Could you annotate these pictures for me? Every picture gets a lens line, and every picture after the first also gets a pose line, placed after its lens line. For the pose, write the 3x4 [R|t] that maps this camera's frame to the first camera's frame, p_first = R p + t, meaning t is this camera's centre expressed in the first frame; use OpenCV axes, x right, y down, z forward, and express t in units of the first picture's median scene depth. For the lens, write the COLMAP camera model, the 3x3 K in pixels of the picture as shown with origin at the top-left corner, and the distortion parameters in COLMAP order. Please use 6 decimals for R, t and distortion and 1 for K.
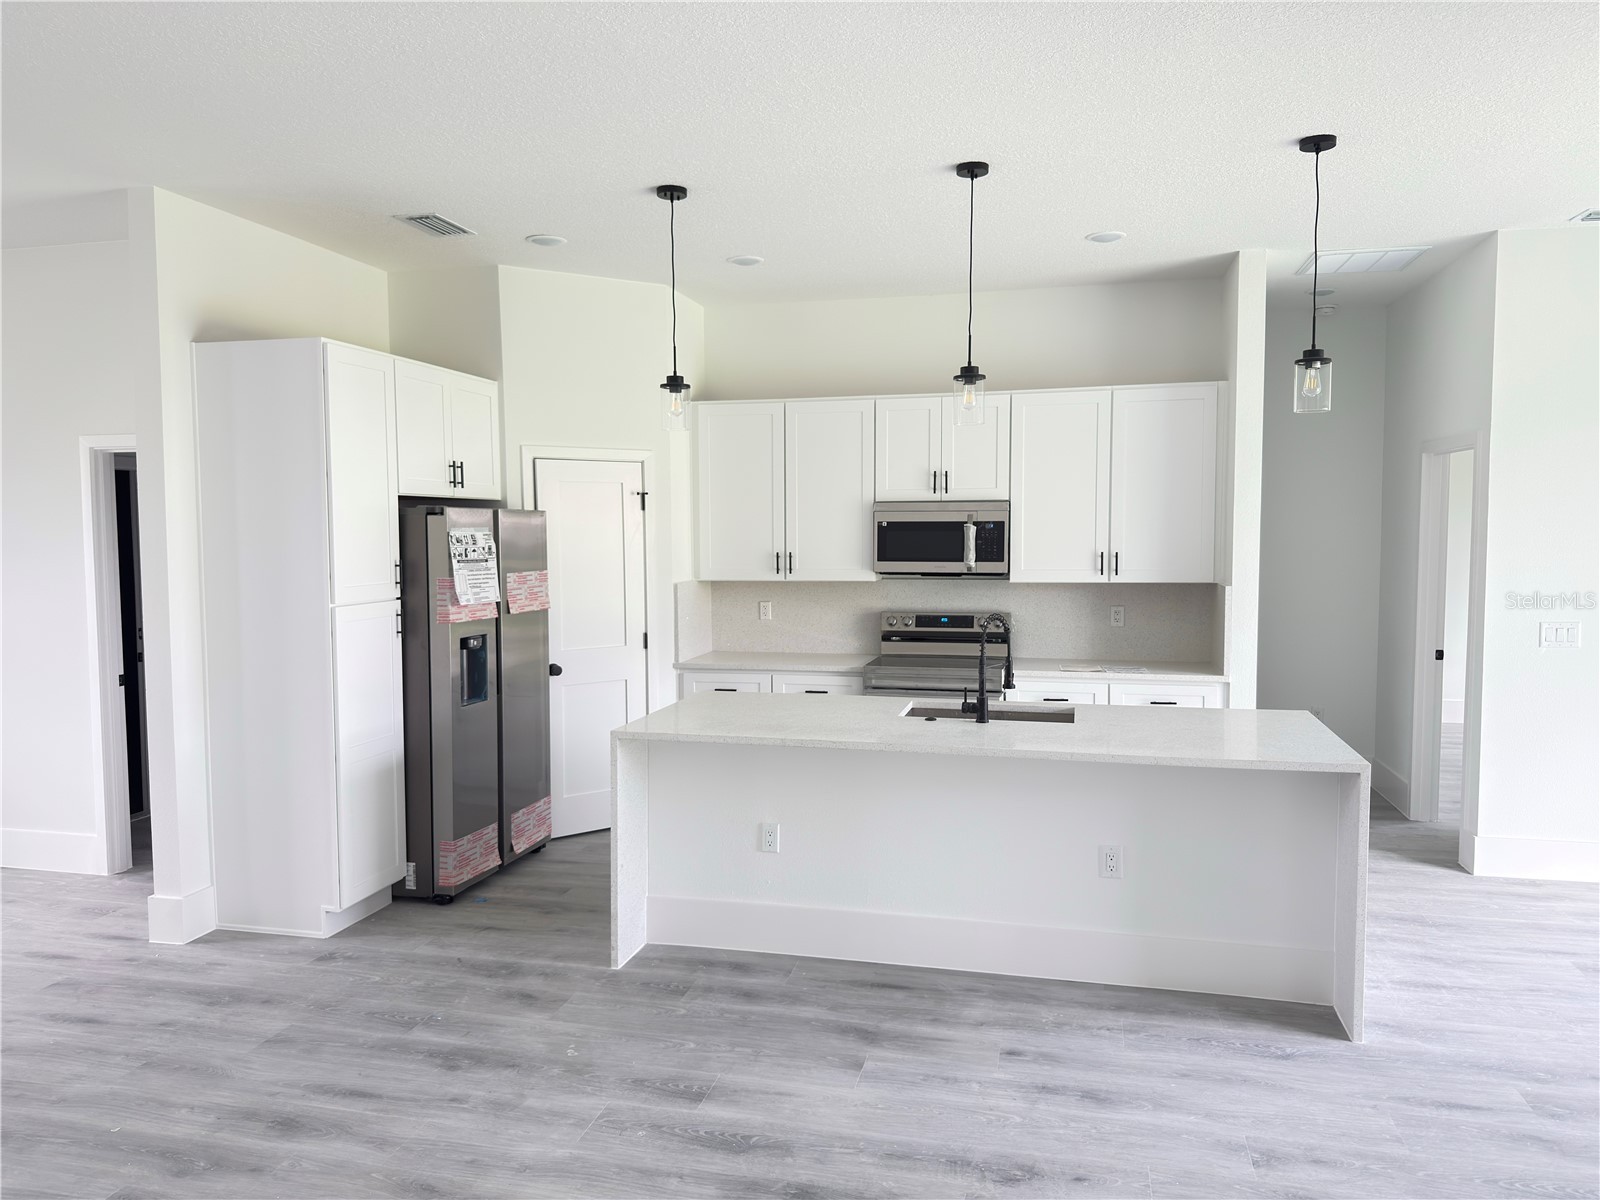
lens RADIAL K [[1123.3, 0, 802.6], [0, 1123.3, 594.8], [0, 0, 1]] dist [0.040416, -0.053986]
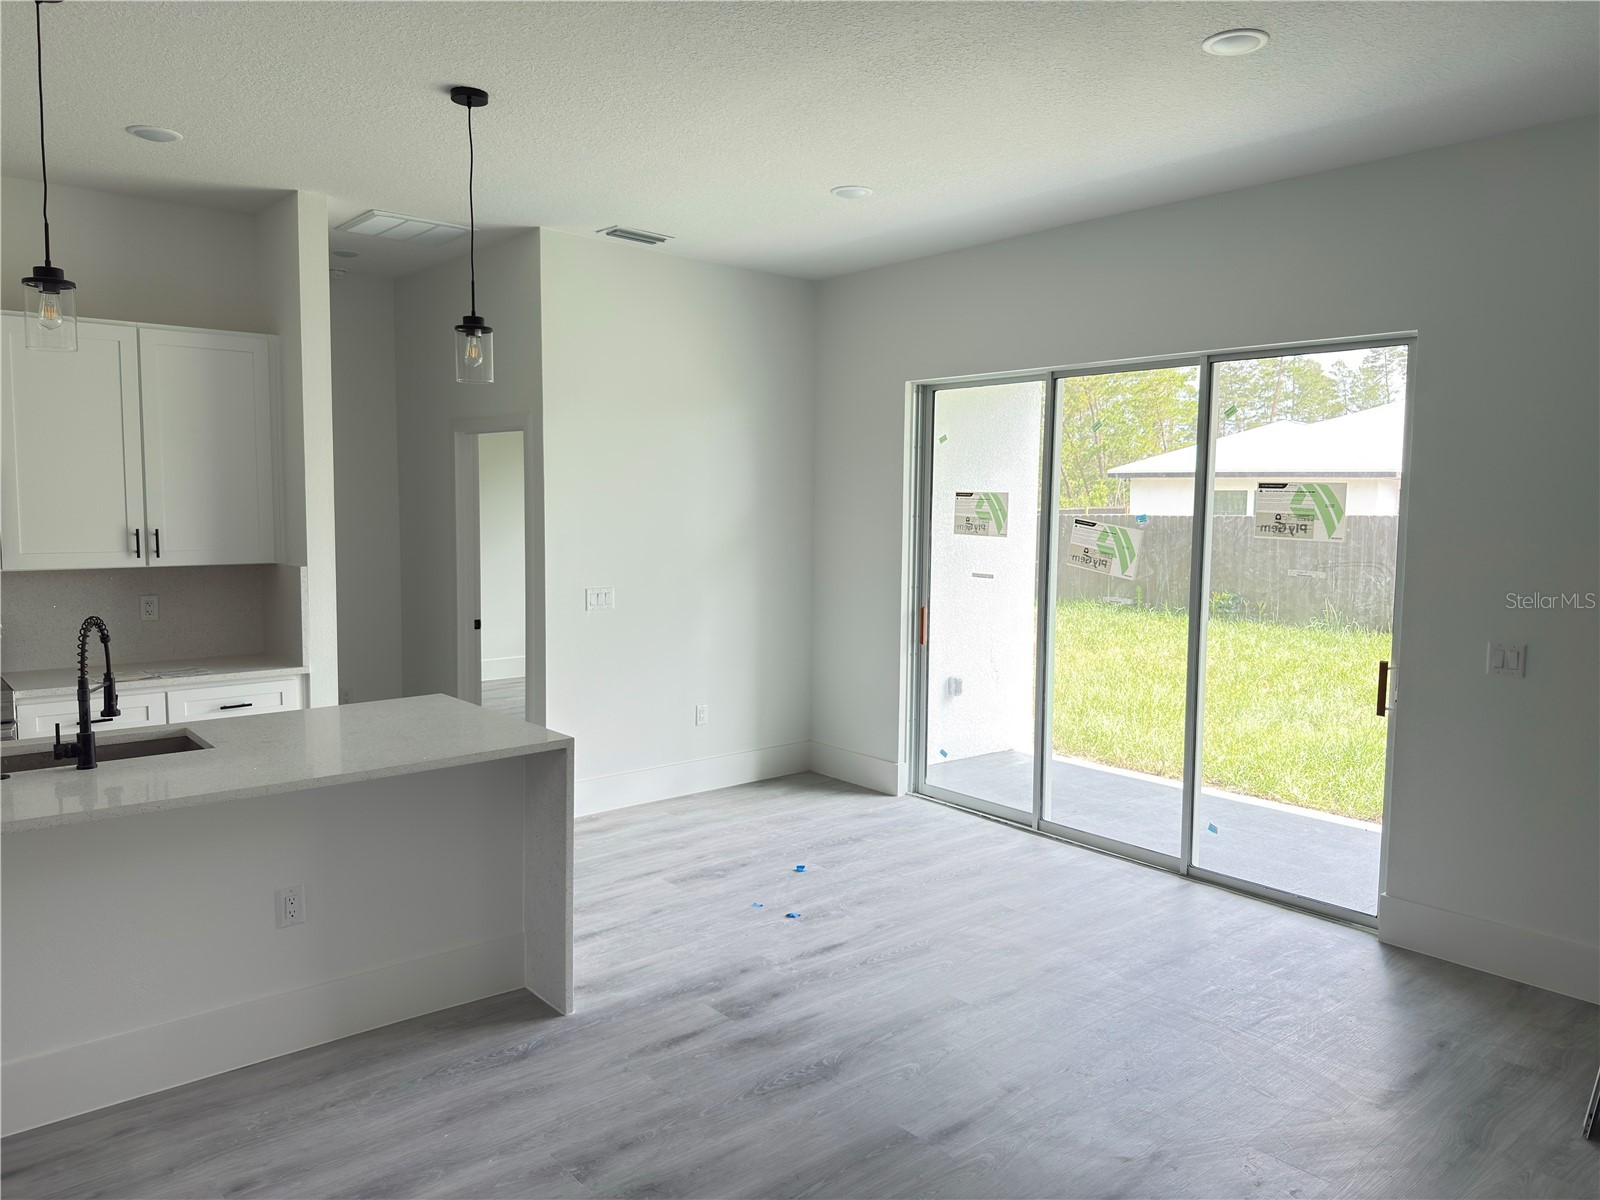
lens RADIAL K [[1123.3, 0, 794.7], [0, 1123.3, 599.1], [0, 0, 1]] dist [0.040416, -0.053986]
pose [[0.590170, -0.059658, 0.805072, -0.154480], [0.037129, 0.998216, 0.046753, -0.012159], [-0.806425, 0.002299, 0.591332, 0.201999]]
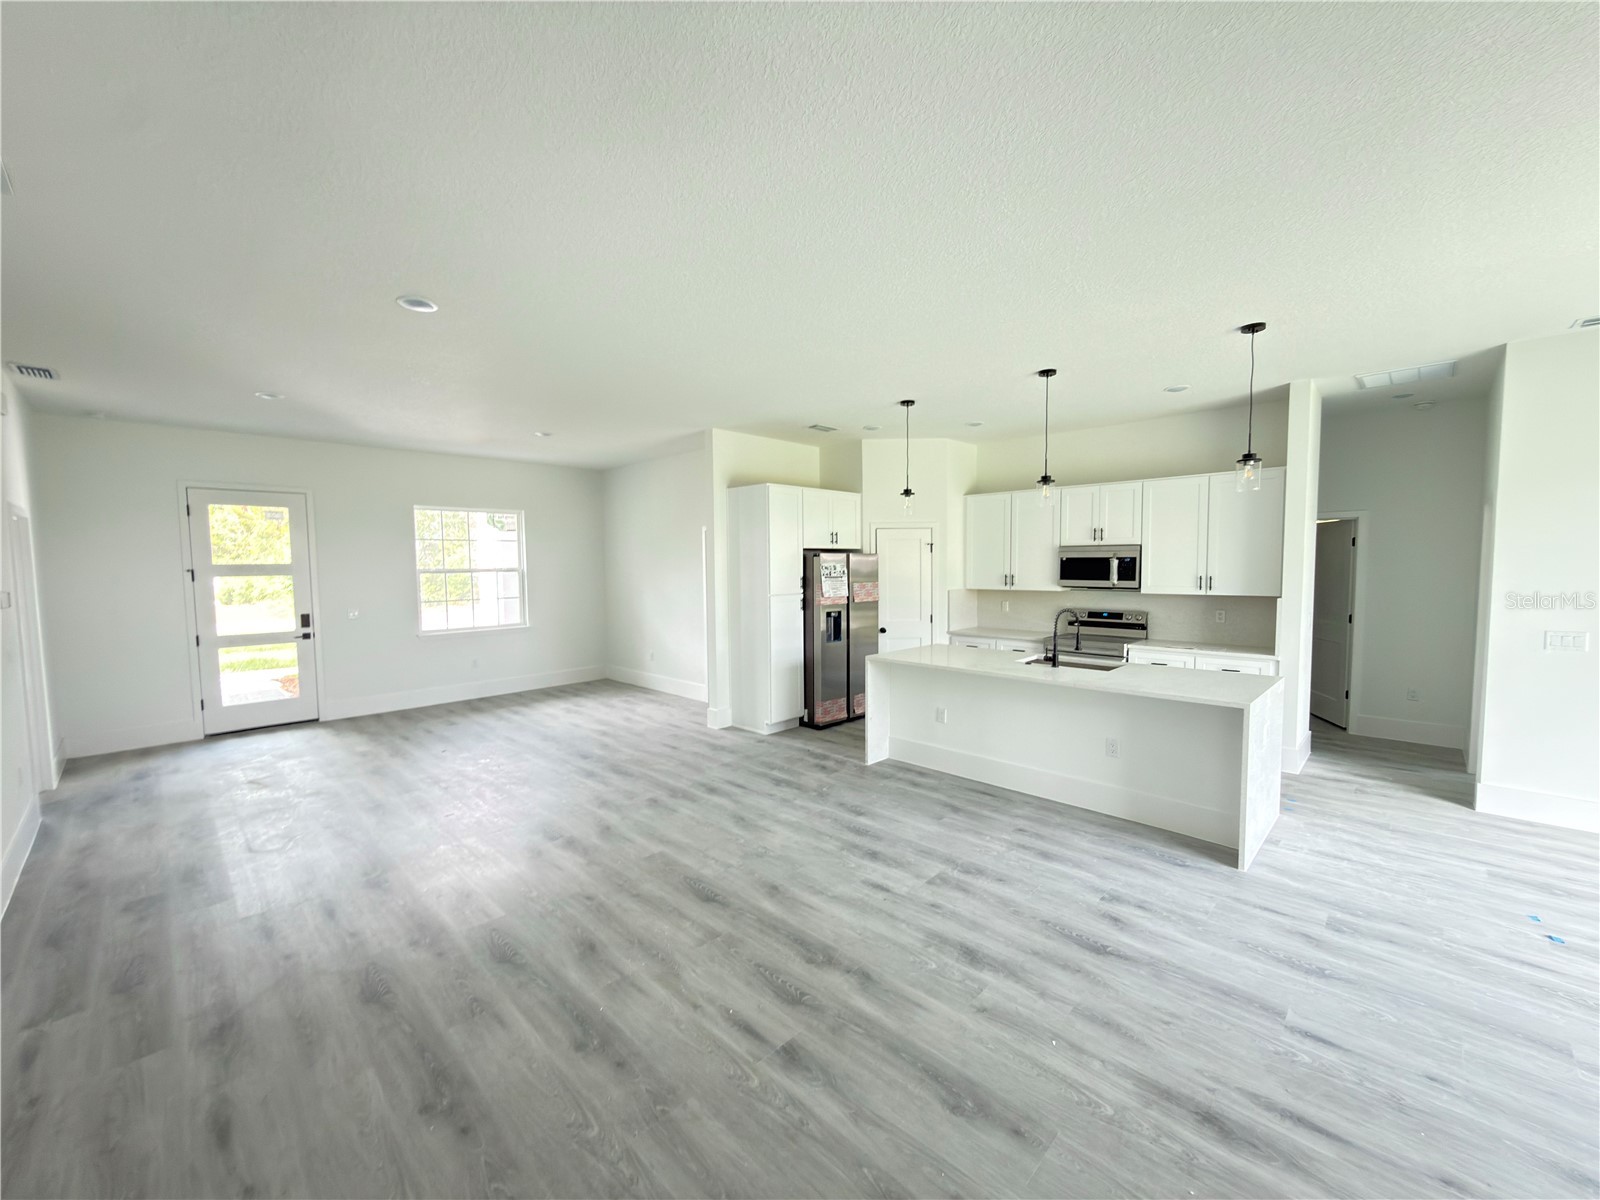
lens RADIAL K [[637.4, 0, 798.6], [0, 637.4, 599.9], [0, 0, 1]] dist [-0.001958, 0.000479]
pose [[0.855435, 0.028018, -0.517152, 0.344171], [-0.026567, 0.999595, 0.010210, 0.004090], [0.517229, 0.005005, 0.855832, -0.121935]]
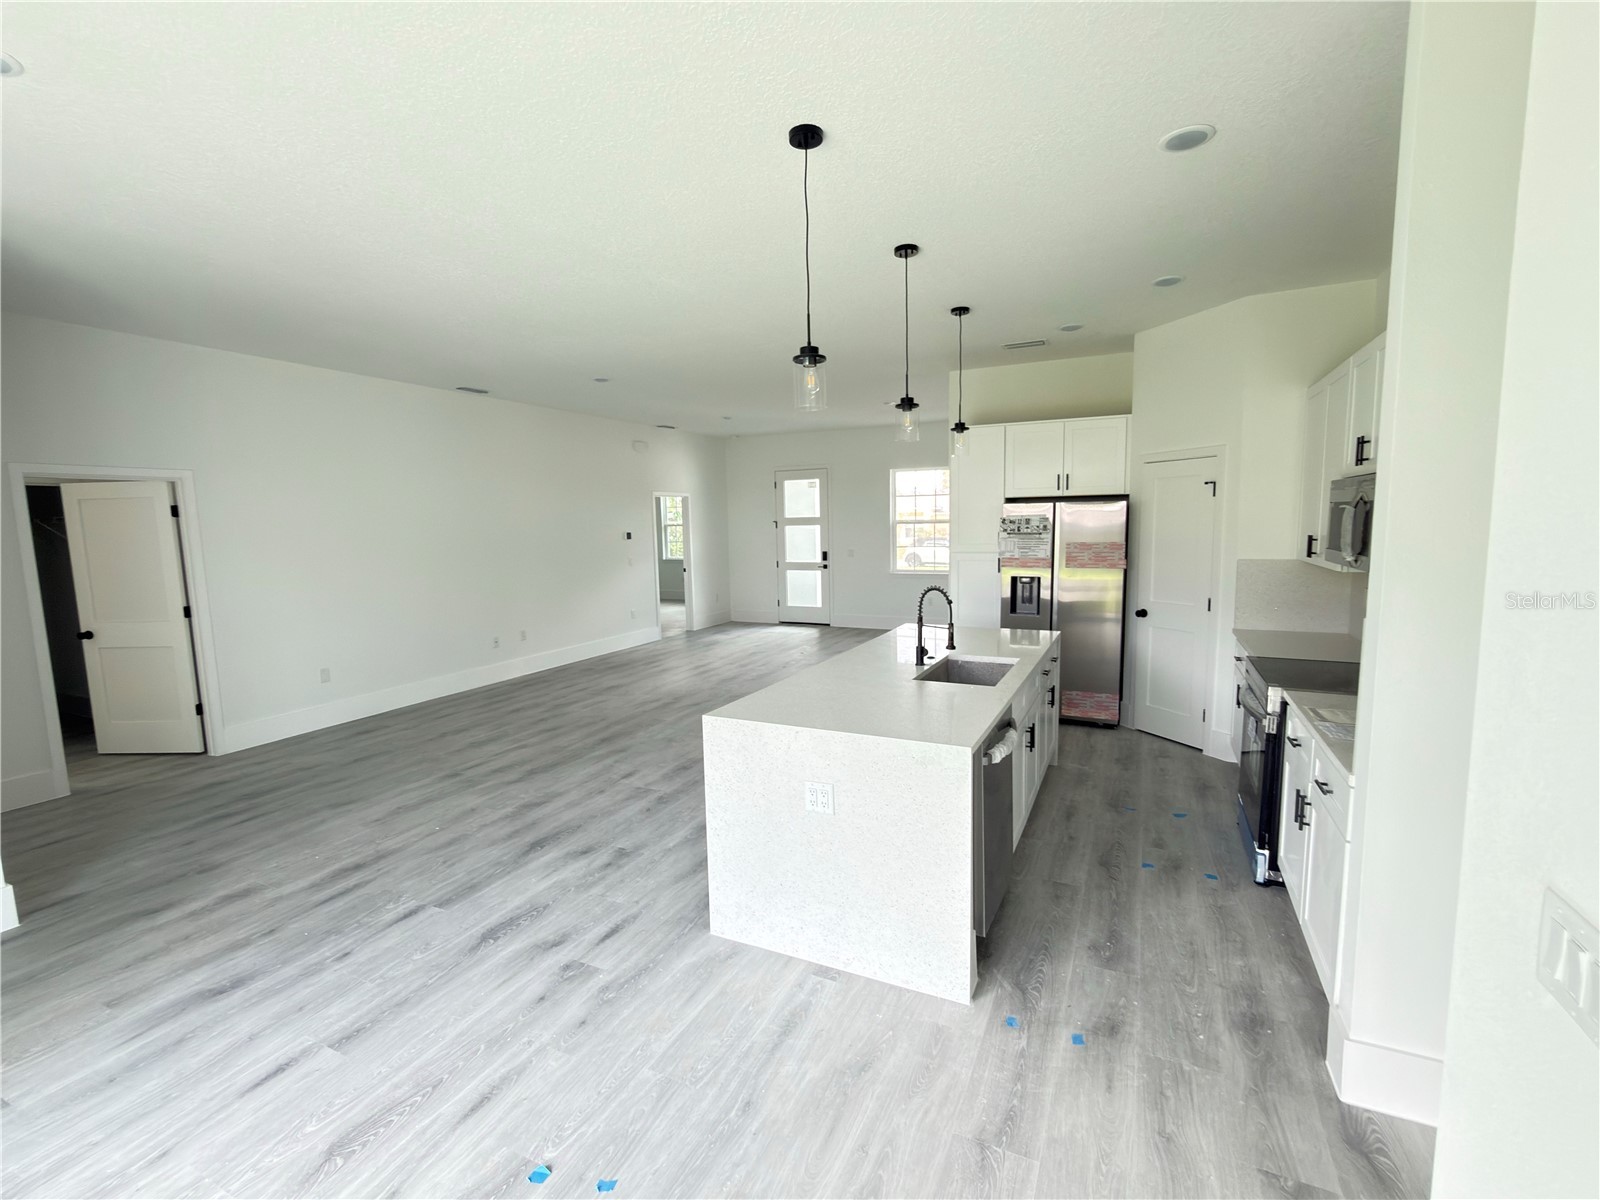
lens RADIAL K [[708.7, 0, 795.5], [0, 708.7, 597.8], [0, 0, 1]] dist [-0.000459, -0.000788]
pose [[-0.214318, 0.114442, -0.970037, 1.012153], [-0.040723, 0.991202, 0.125936, -0.064655], [0.975915, 0.066493, -0.207772, 1.040847]]
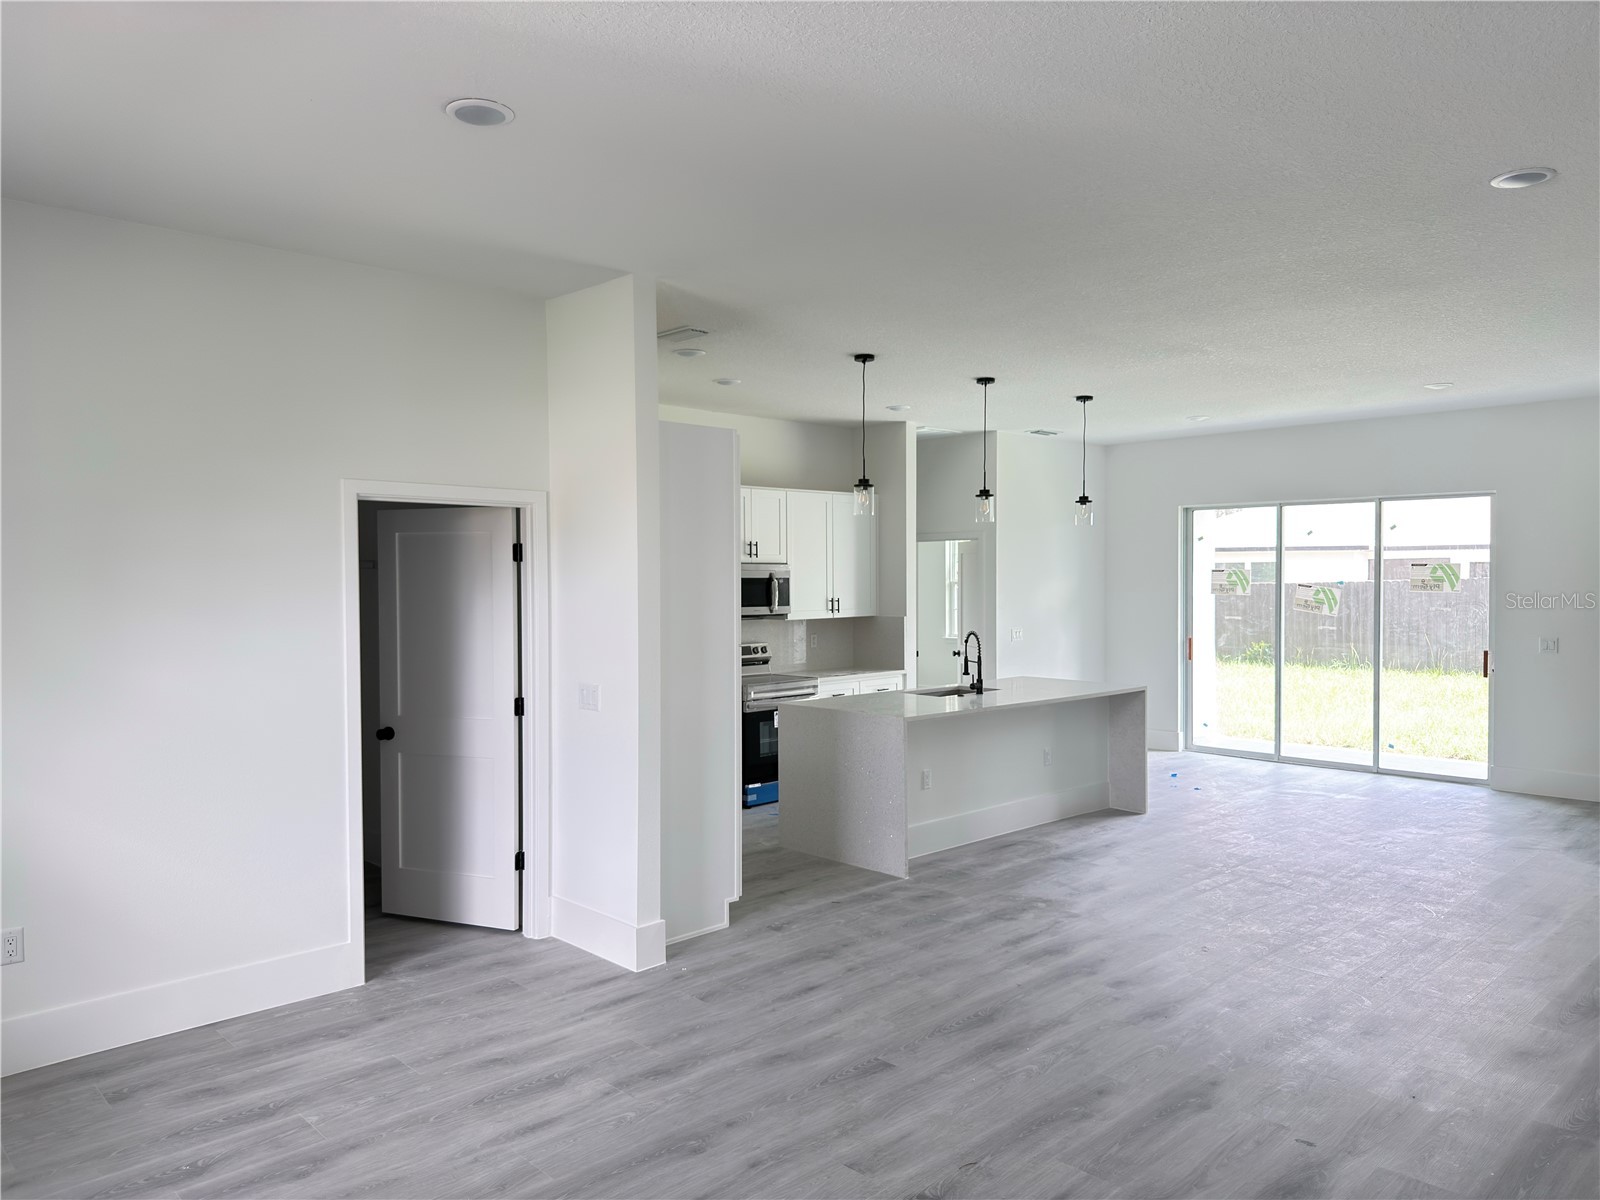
lens RADIAL K [[1123.3, 0, 793.7], [0, 1123.3, 607.7], [0, 0, 1]] dist [0.040416, -0.053986]
pose [[0.548688, -0.022625, 0.835721, -1.452206], [0.055973, 0.998385, -0.009720, -0.017856], [-0.834152, 0.052112, 0.549068, 0.292081]]
